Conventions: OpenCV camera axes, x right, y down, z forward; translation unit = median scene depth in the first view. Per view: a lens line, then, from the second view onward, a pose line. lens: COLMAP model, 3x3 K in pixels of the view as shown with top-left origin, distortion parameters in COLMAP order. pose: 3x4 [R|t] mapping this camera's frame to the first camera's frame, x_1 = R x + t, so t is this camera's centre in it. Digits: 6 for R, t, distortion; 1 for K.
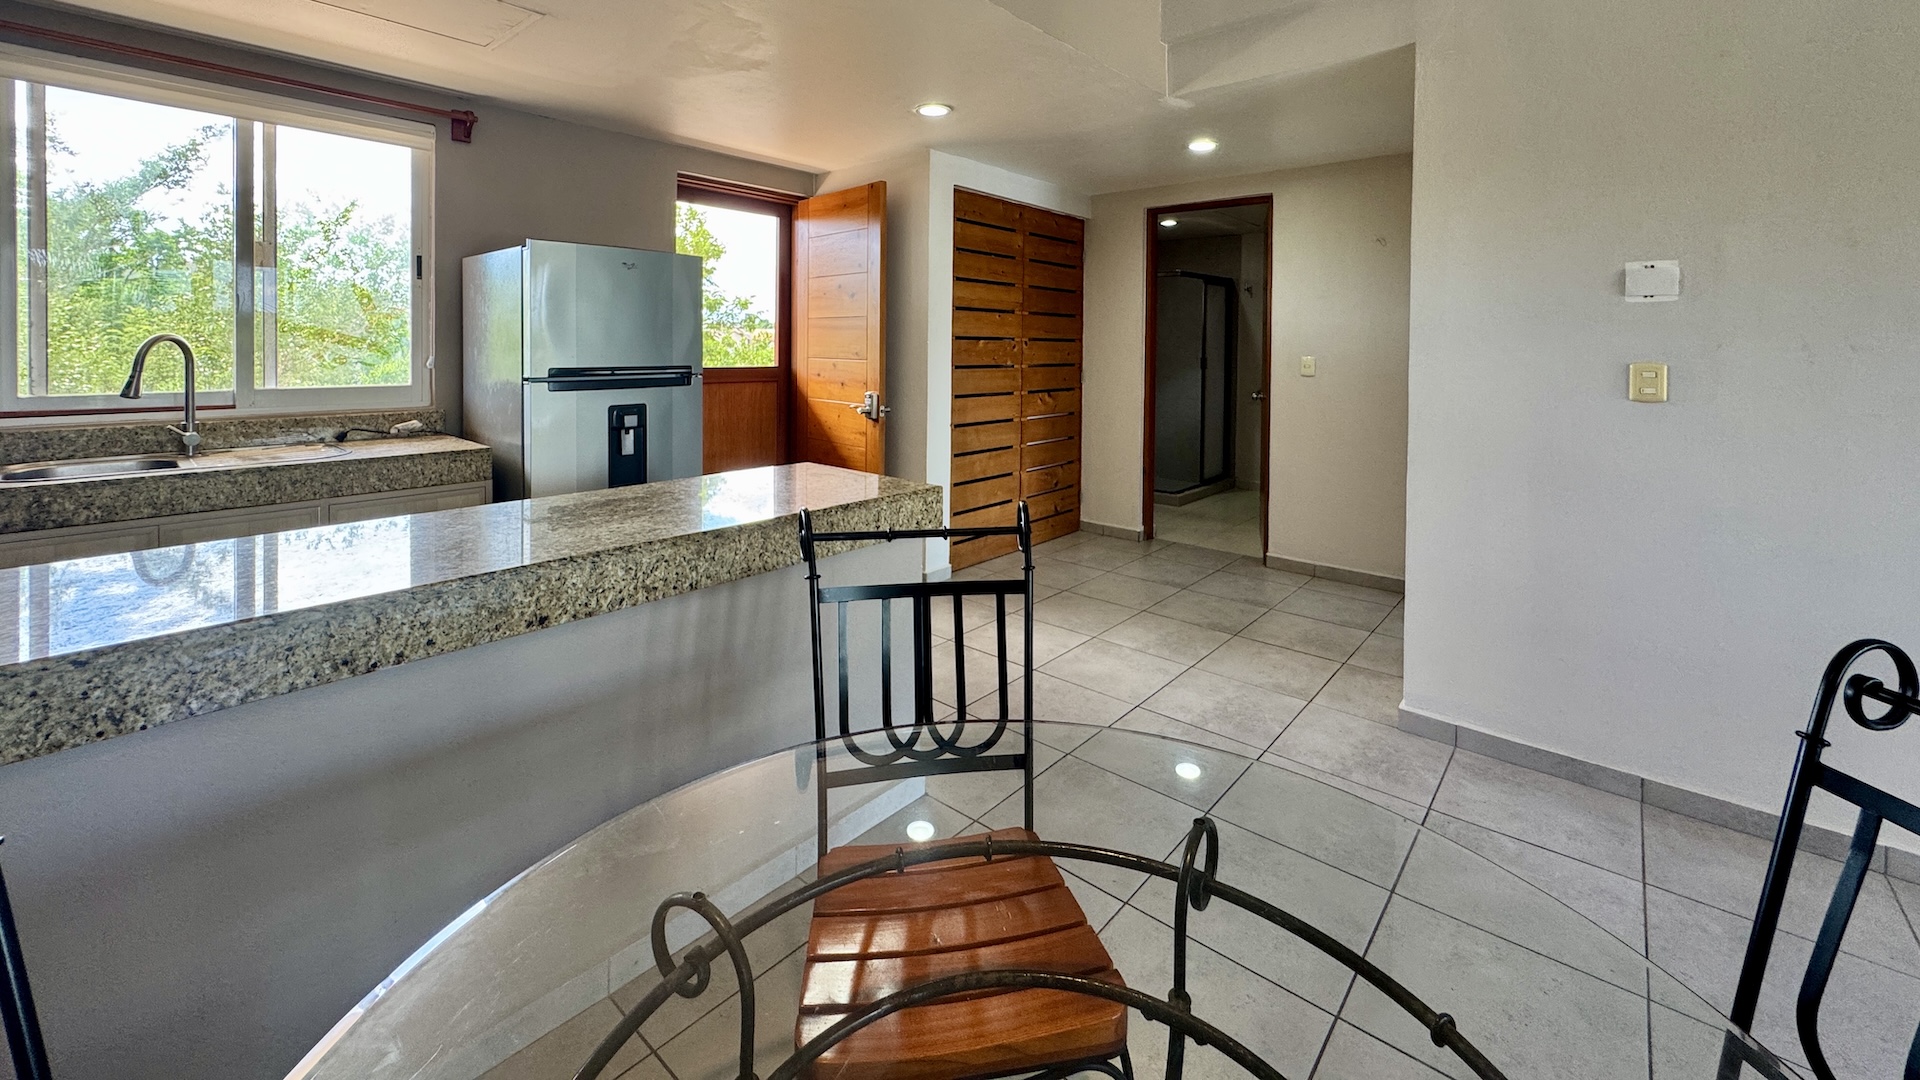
lens RADIAL K [[774.3, 0, 947.6], [0, 774.3, 356.0], [0, 0, 1]] dist [-0.009524, 0.001811]
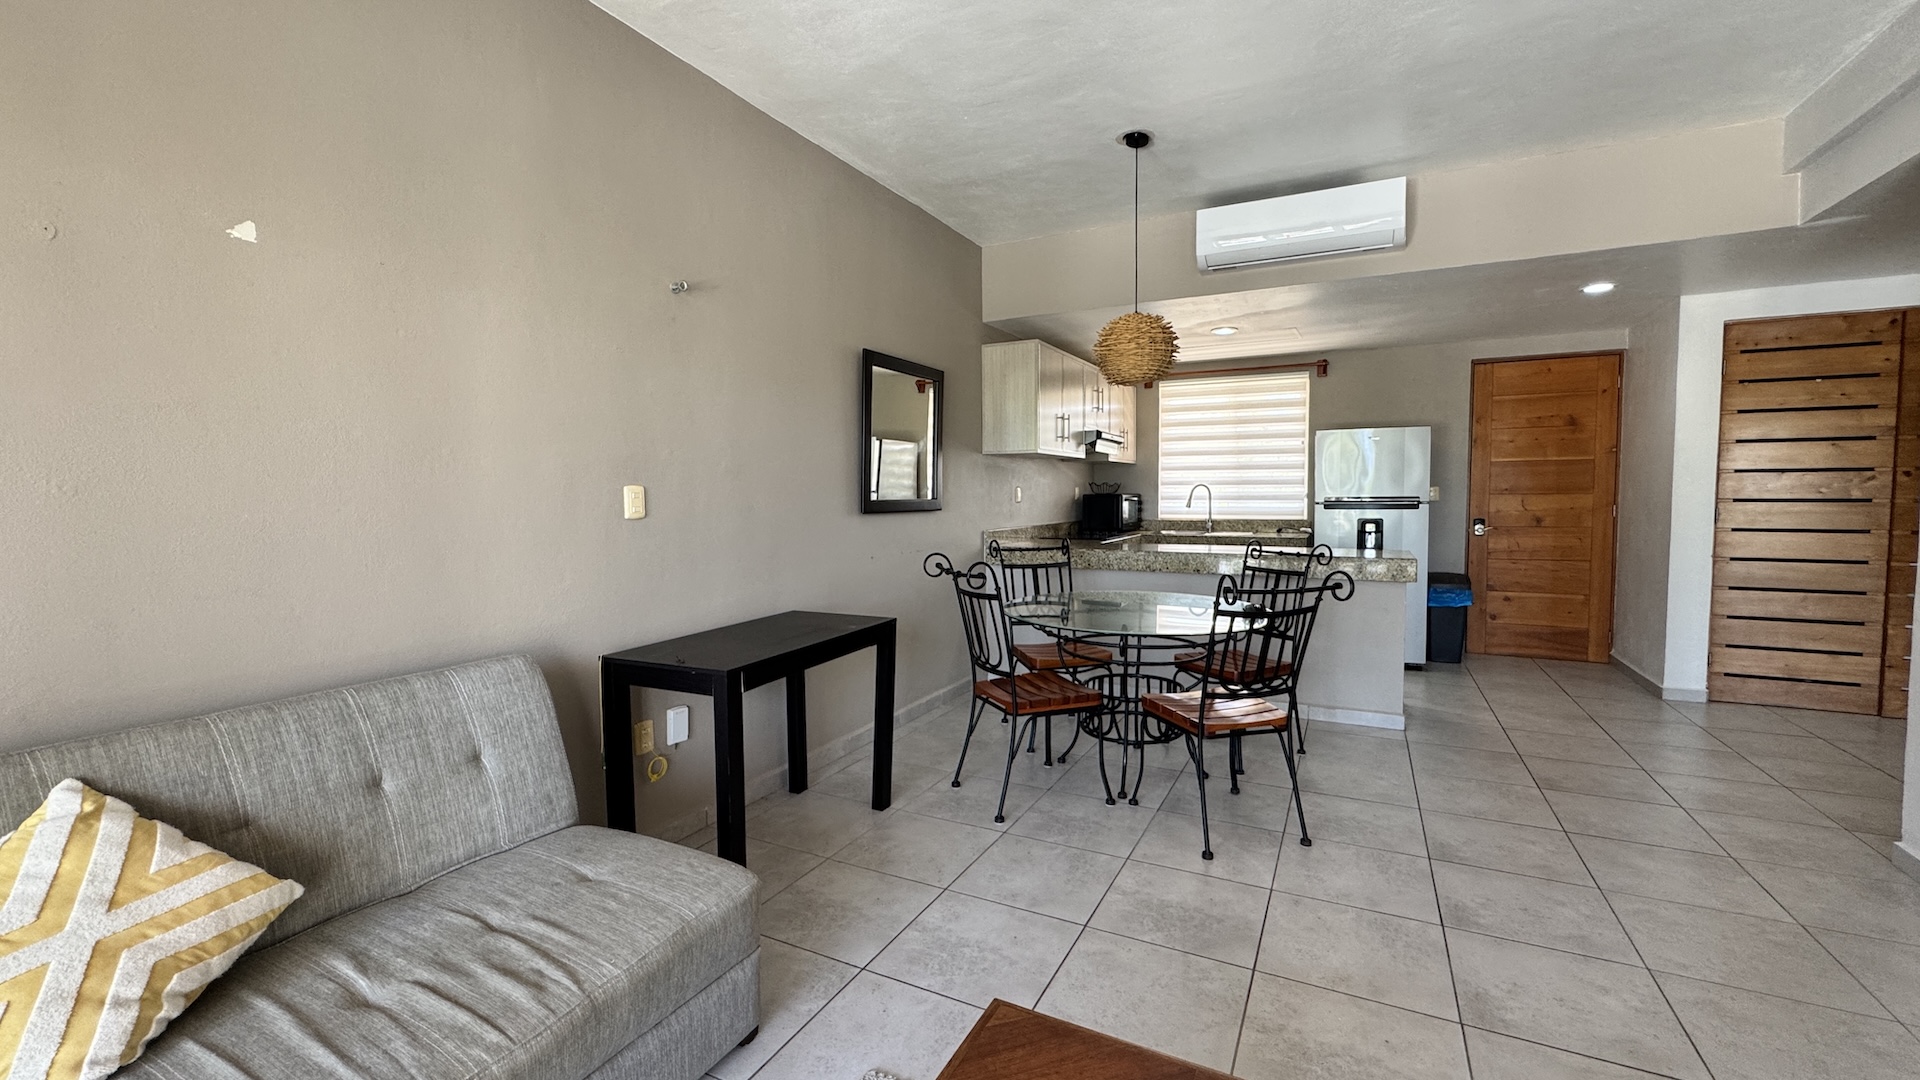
lens RADIAL K [[774.3, 0, 965.4], [0, 774.3, 539.8], [0, 0, 1]] dist [-0.009524, 0.001811]
pose [[0.237045, 0.045908, -0.970413, 1.058709], [-0.005198, 0.998929, 0.045987, 0.035336], [0.971485, -0.005857, 0.237030, -0.295820]]
